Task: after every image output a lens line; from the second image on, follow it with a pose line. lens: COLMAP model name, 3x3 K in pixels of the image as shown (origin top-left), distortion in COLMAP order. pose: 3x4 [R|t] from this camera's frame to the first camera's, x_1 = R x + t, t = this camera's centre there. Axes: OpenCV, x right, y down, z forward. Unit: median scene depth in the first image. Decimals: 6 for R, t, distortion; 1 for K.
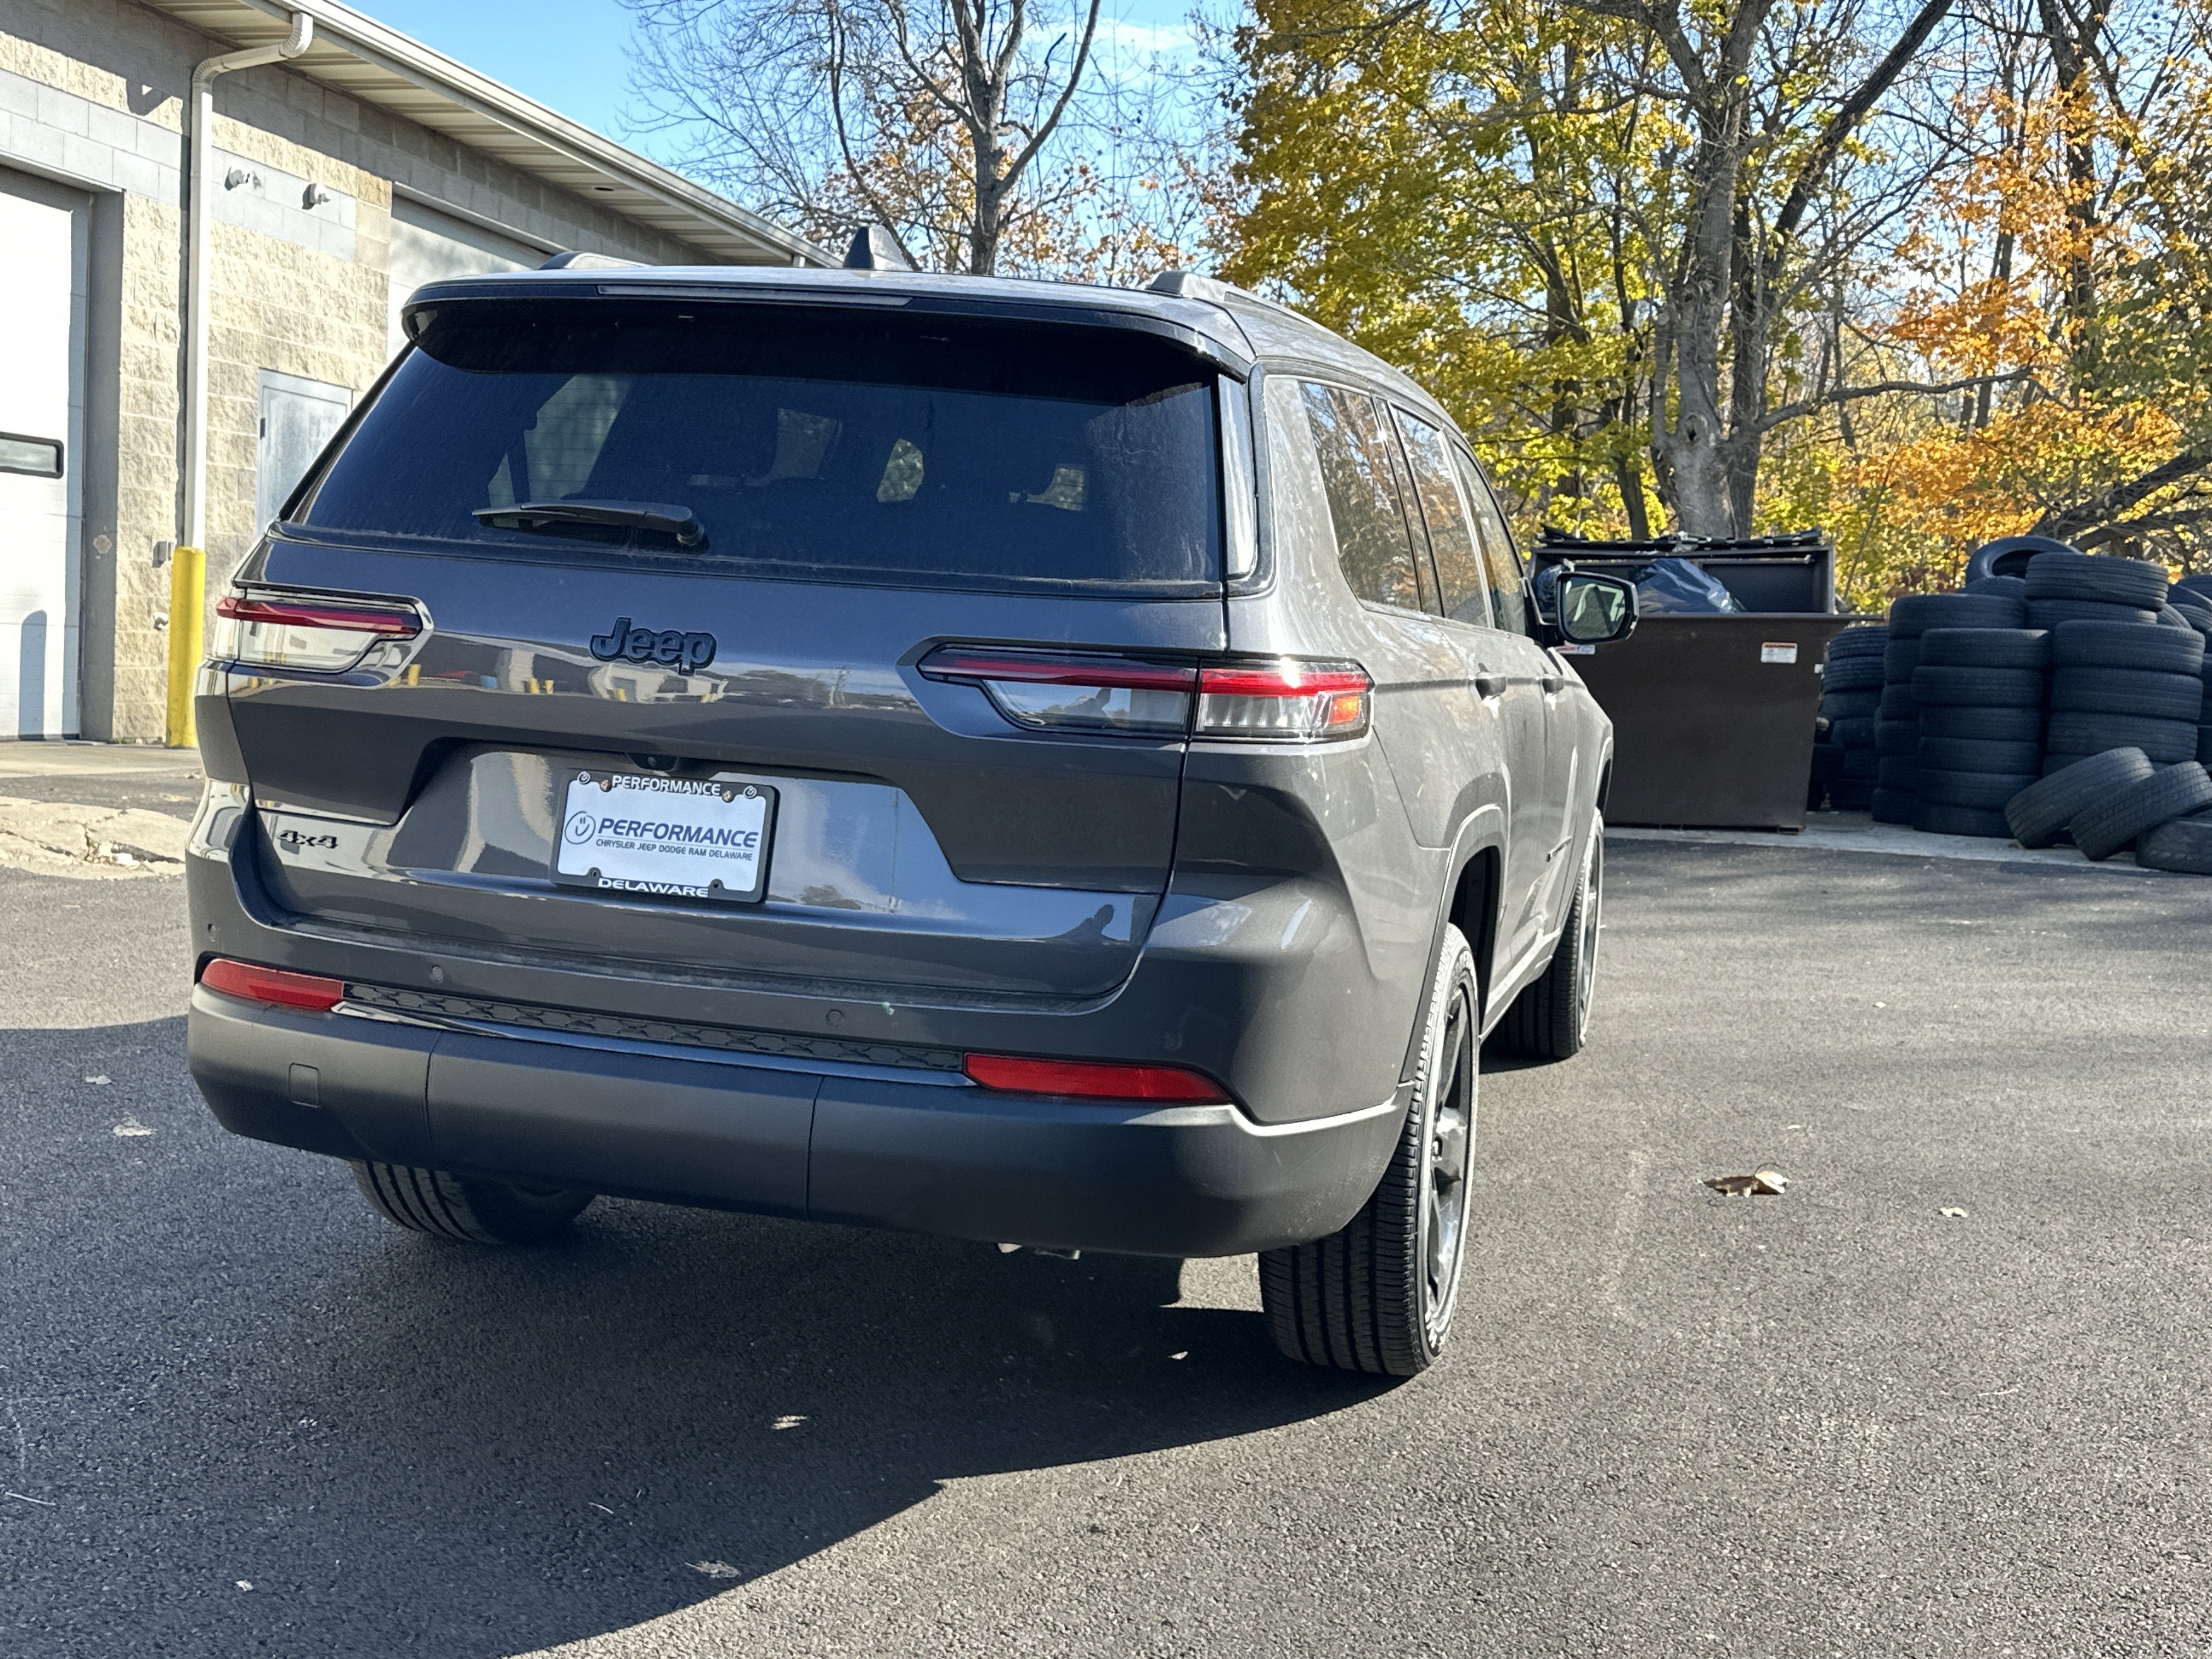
lens RADIAL K [[2343.5, 0, 1114.4], [0, 2343.5, 833.8], [0, 0, 1]] dist [0.067261, 0.000000]
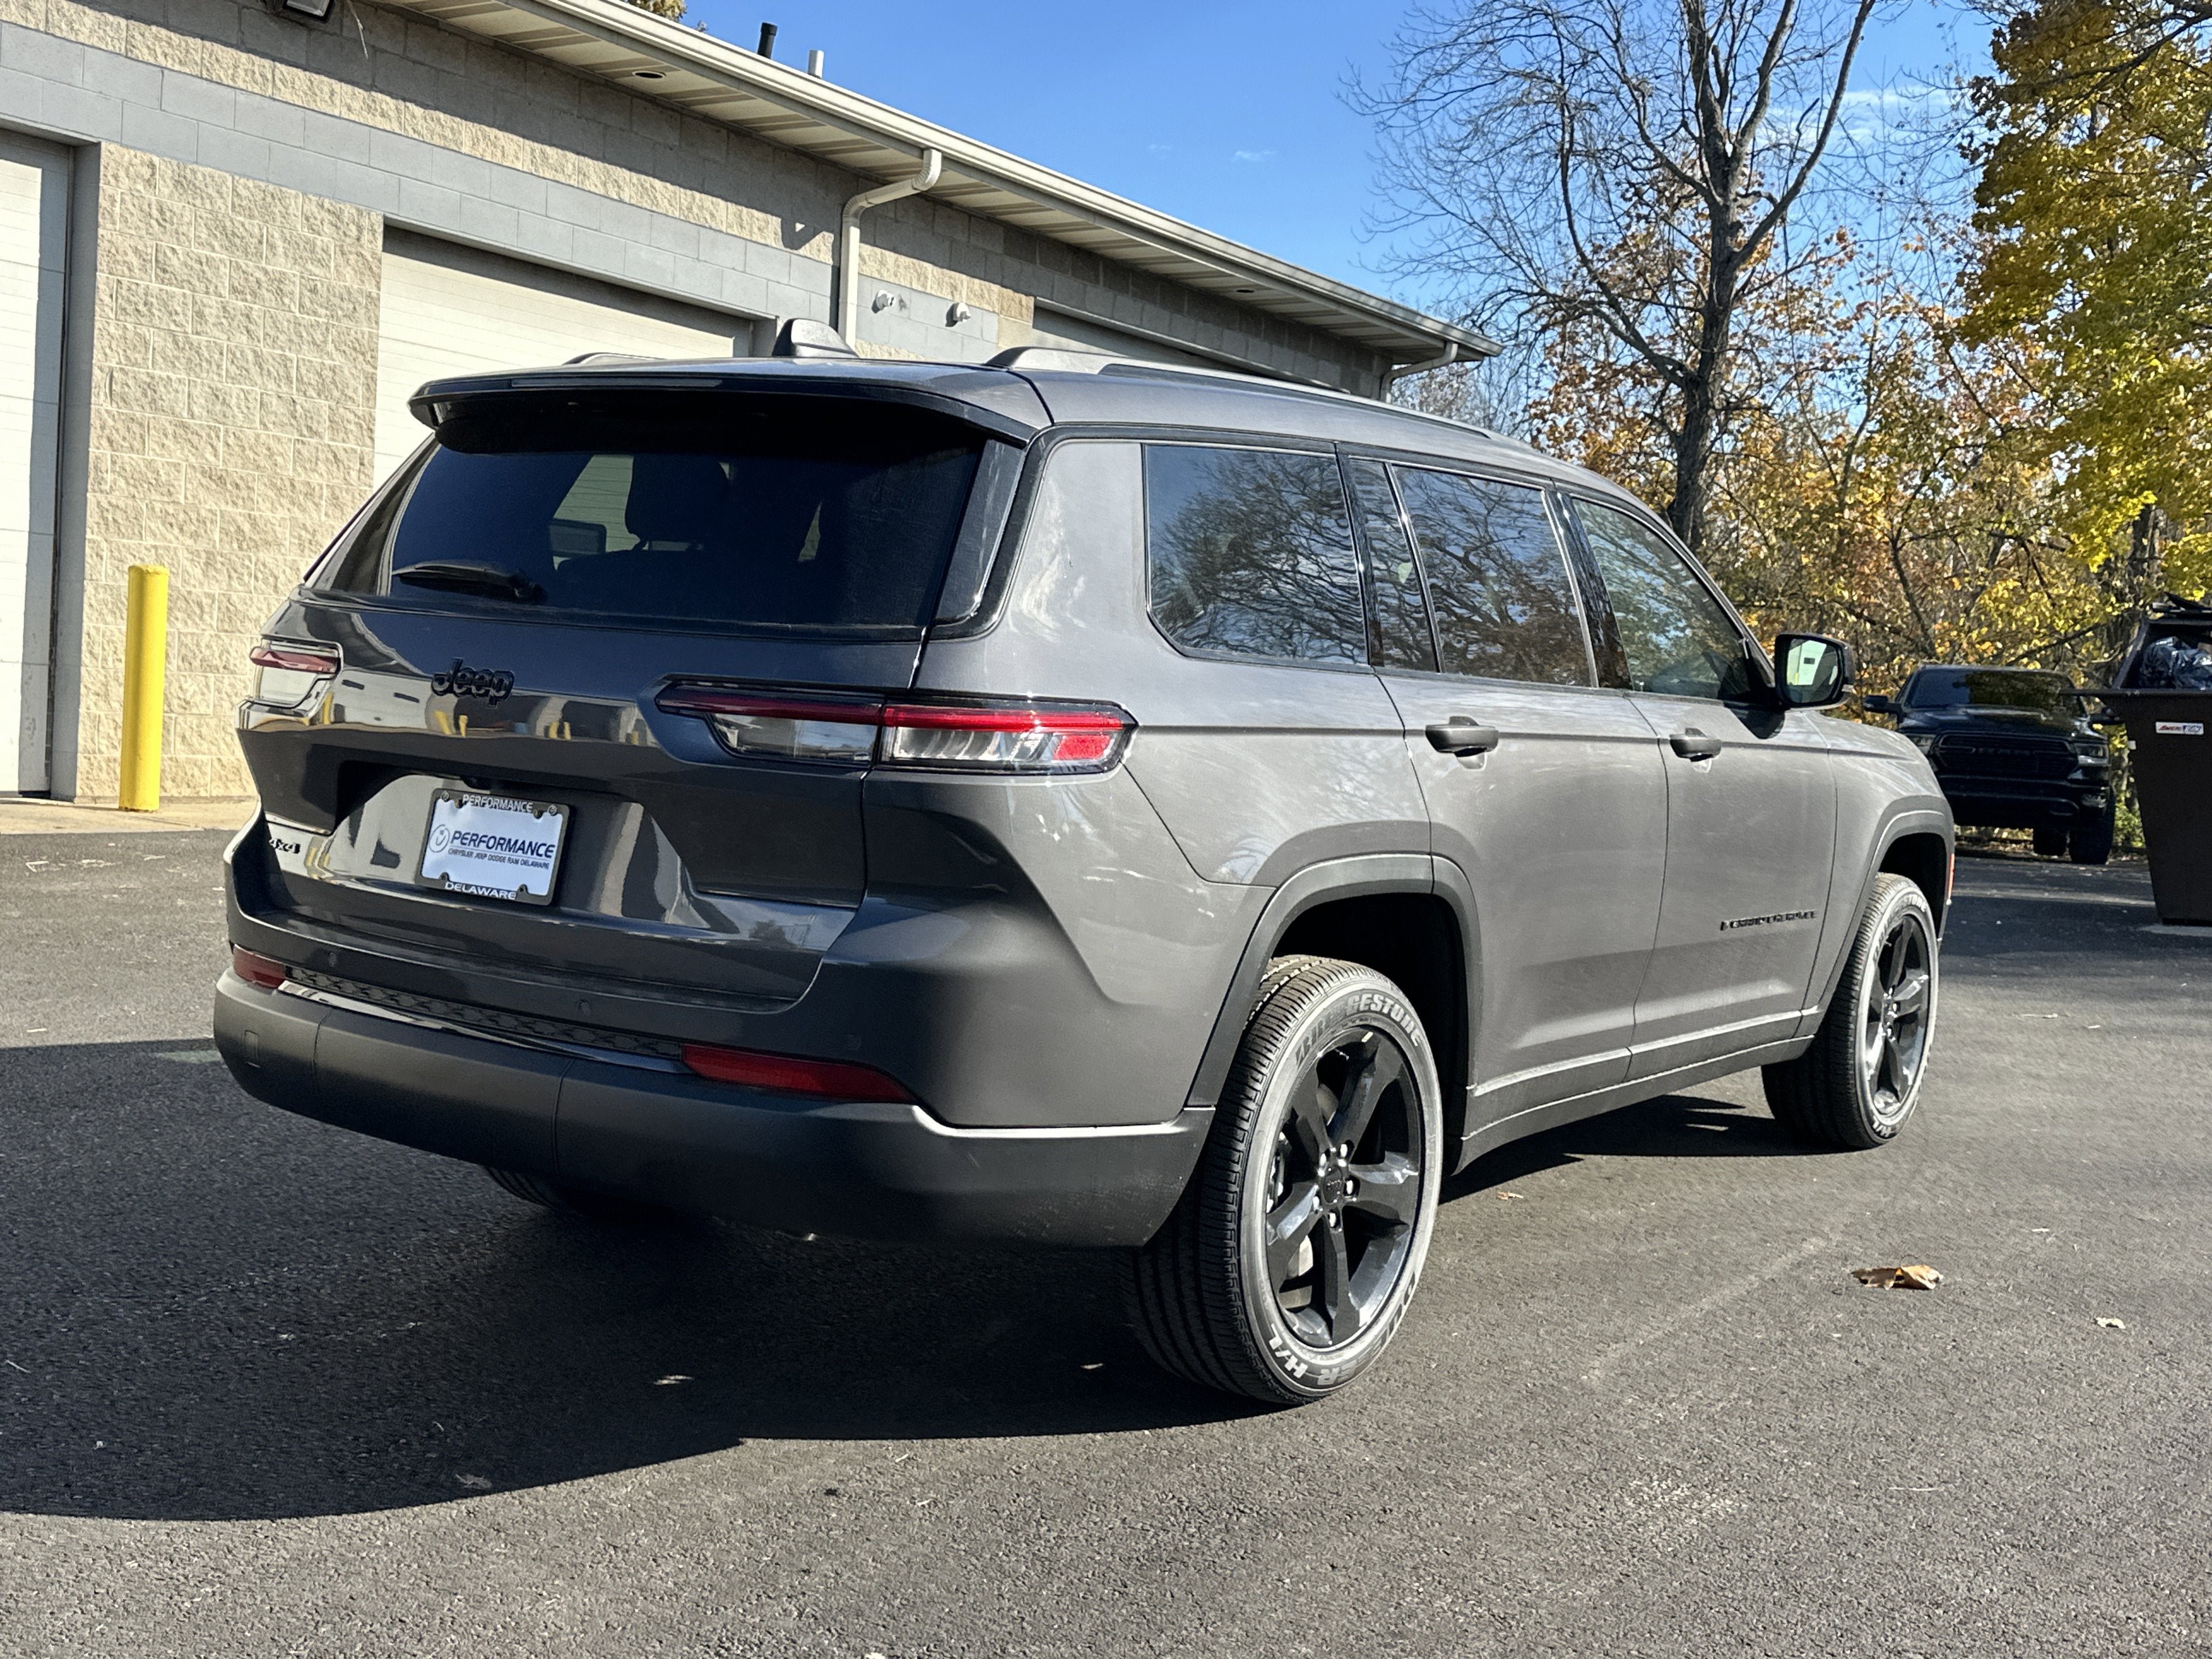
lens RADIAL K [[2343.5, 0, 1096.5], [0, 2343.5, 835.2], [0, 0, 1]] dist [0.067261, 0.000000]
pose [[0.945168, 0.021826, -0.325854, 0.343582], [-0.033421, 0.998990, -0.030026, 0.014715], [0.324869, 0.039270, 0.944943, -0.003615]]
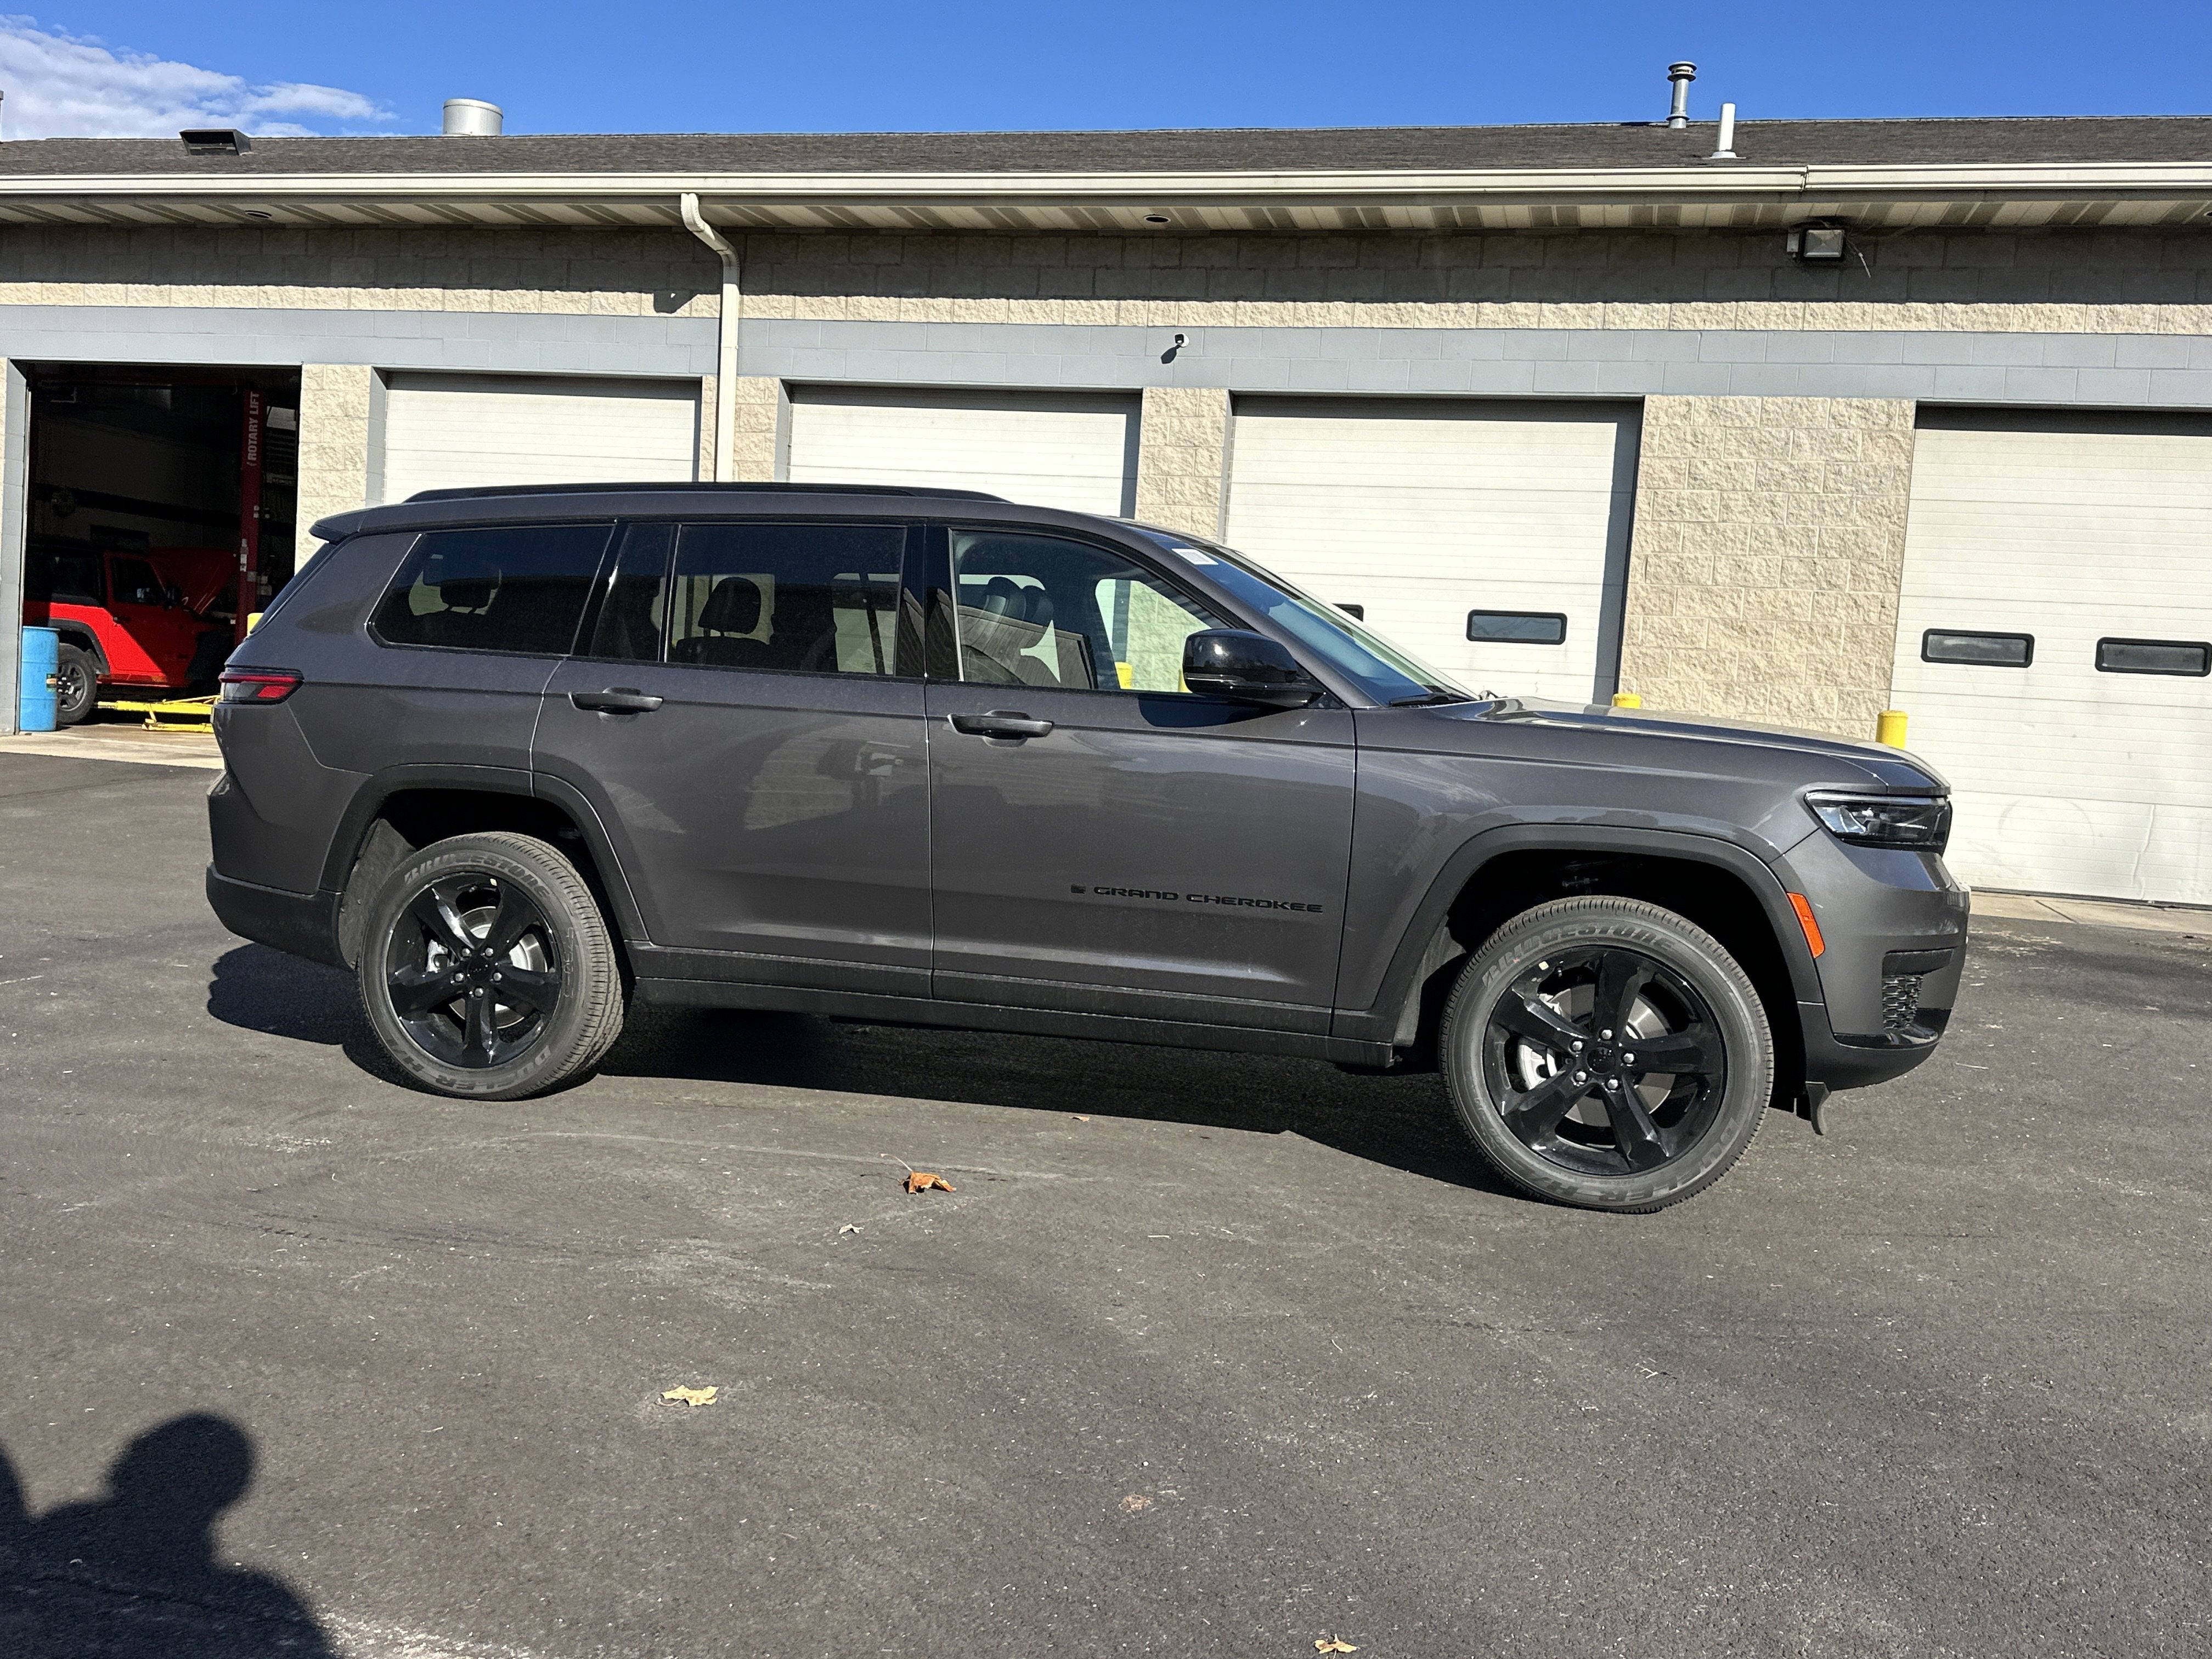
lens RADIAL K [[1483.9, 0, 1042.8], [0, 1483.9, 769.6], [0, 0, 1]] dist [0.036014, -0.016594]
pose [[0.098840, -0.011296, -0.995039, 0.644876], [-0.127969, 0.991488, -0.023968, -0.049471], [0.986841, 0.129704, 0.096553, 1.087775]]
